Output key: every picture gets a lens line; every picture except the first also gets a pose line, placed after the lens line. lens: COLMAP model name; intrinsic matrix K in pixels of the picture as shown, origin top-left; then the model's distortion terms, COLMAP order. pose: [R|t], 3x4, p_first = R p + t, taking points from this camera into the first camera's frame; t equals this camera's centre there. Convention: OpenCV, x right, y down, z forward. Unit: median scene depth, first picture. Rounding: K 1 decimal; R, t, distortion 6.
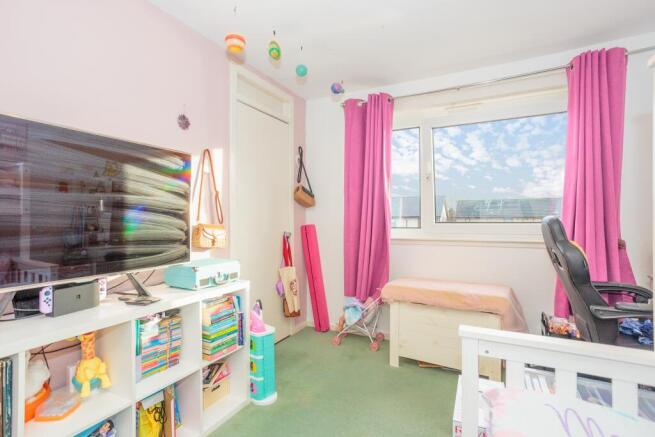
lens RADIAL K [[319.8, 0, 330.1], [0, 319.8, 217.7], [0, 0, 1]] dist [-0.050619, 0.033081]
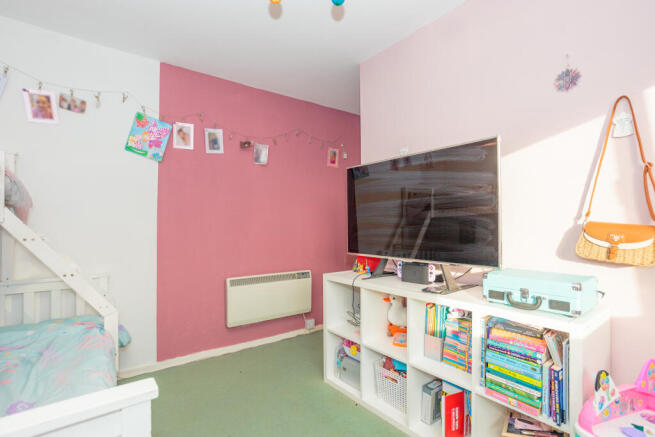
lens RADIAL K [[321.9, 0, 327.0], [0, 321.9, 224.8], [0, 0, 1]] dist [-0.044594, 0.034527]
pose [[-0.449239, 0.004346, -0.893401, 0.480251], [0.009275, 0.999957, 0.000201, 0.022922], [0.893364, -0.008196, -0.449260, 0.941344]]
